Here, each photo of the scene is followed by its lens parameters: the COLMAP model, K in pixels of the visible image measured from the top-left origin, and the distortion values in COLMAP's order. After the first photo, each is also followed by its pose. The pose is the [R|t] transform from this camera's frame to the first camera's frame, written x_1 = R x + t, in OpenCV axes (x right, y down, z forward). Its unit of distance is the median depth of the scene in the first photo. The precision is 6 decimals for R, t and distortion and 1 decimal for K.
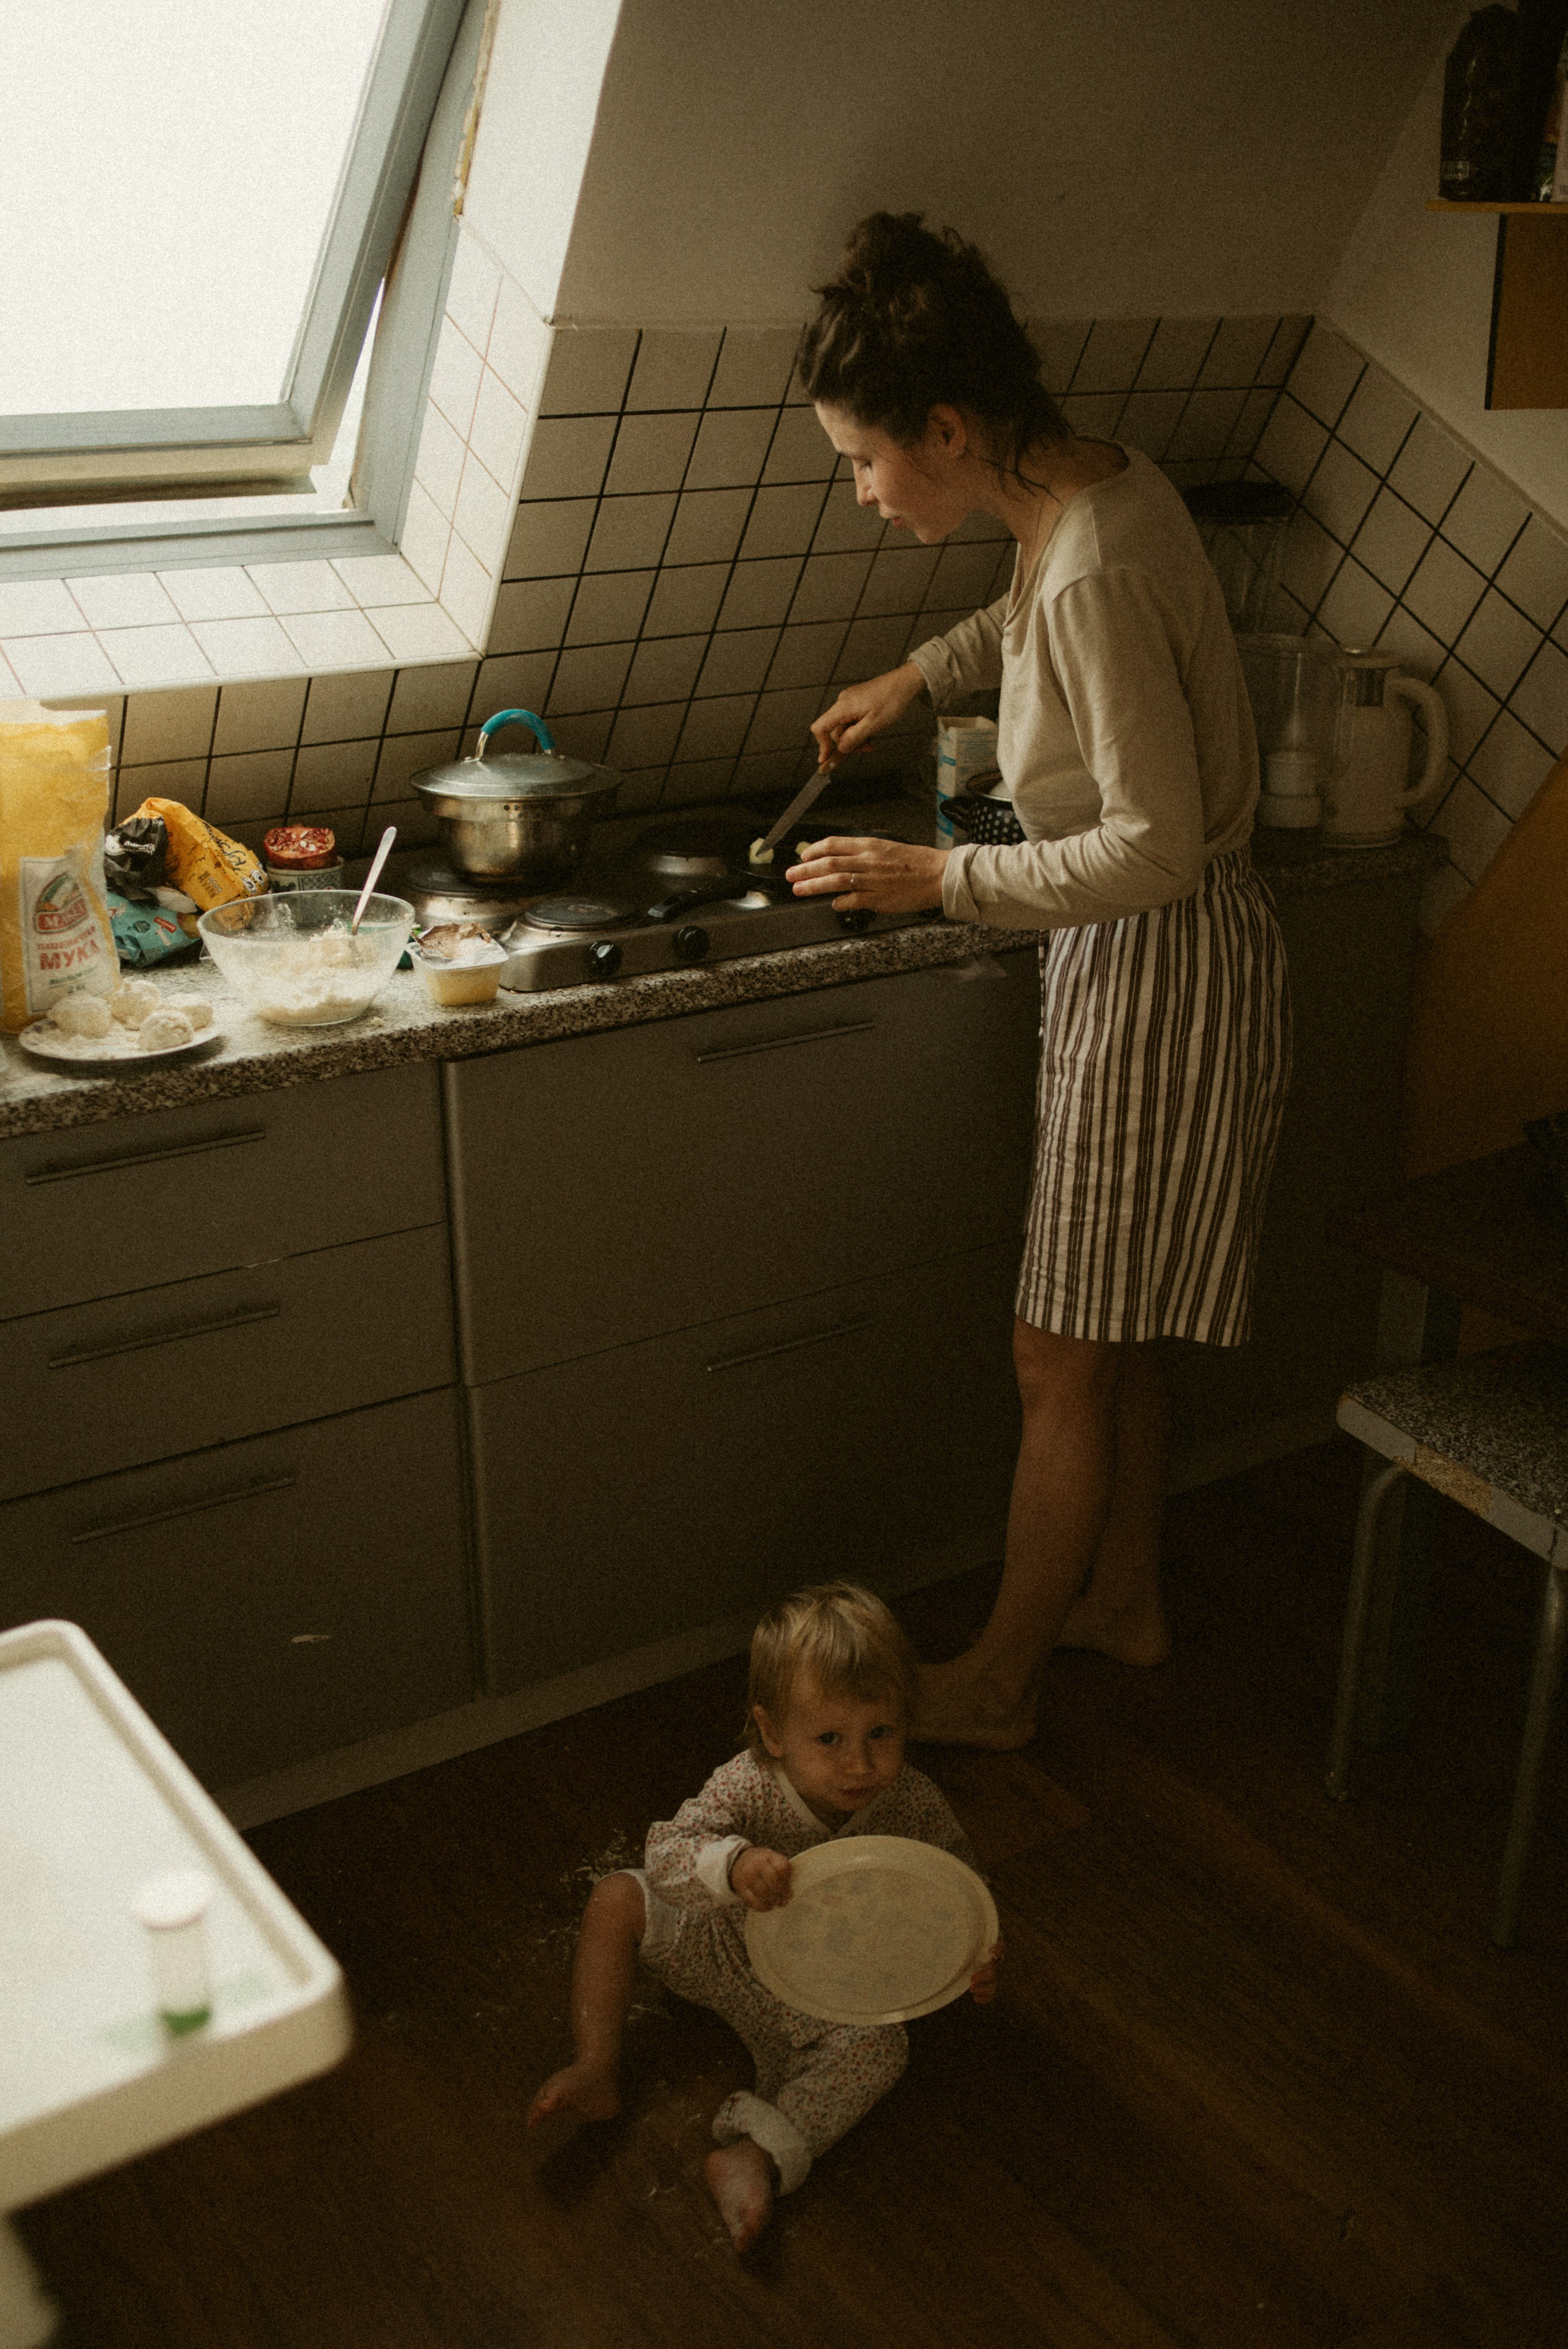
lens RADIAL K [[2331.5, 0, 776.7], [0, 2331.5, 1209.4], [0, 0, 1]] dist [-0.046635, 0.009795]
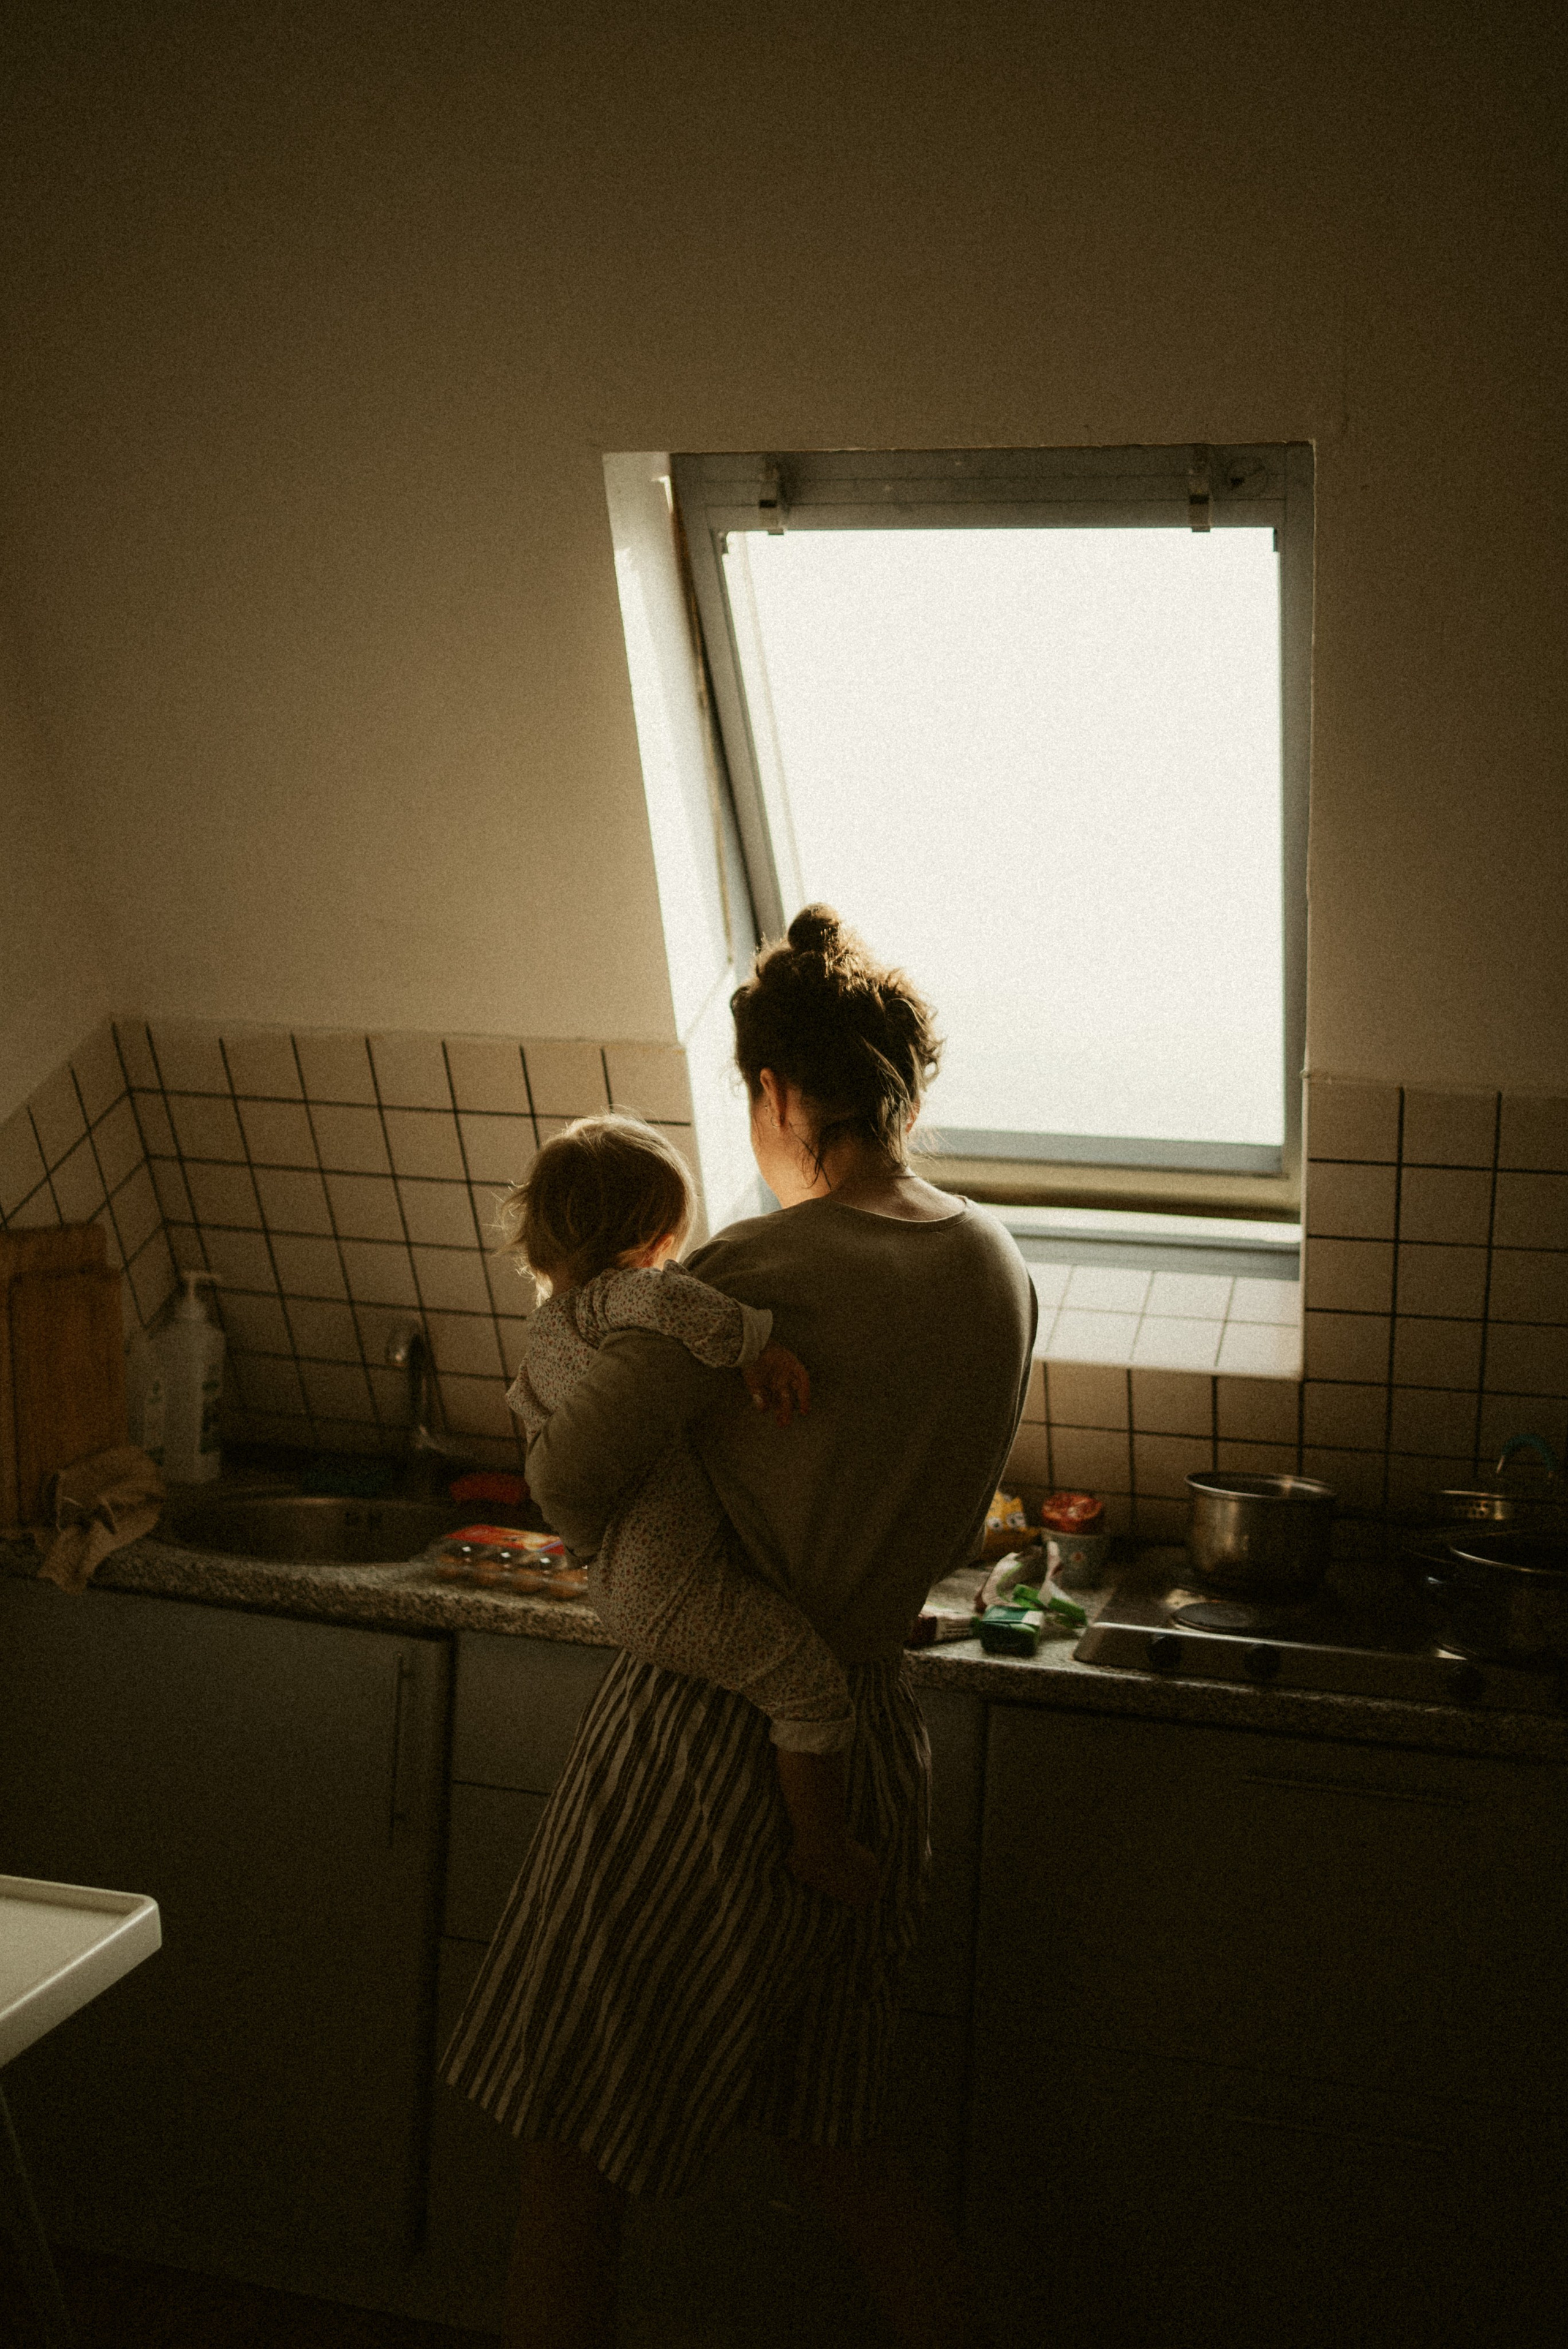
lens RADIAL K [[2331.5, 0, 776.7], [0, 2331.5, 1209.4], [0, 0, 1]] dist [-0.046635, 0.009795]
pose [[0.687315, 0.091031, -0.720632, 0.445770], [-0.322315, 0.927312, -0.190275, -0.032468], [0.650930, 0.363050, 0.666697, 0.117639]]
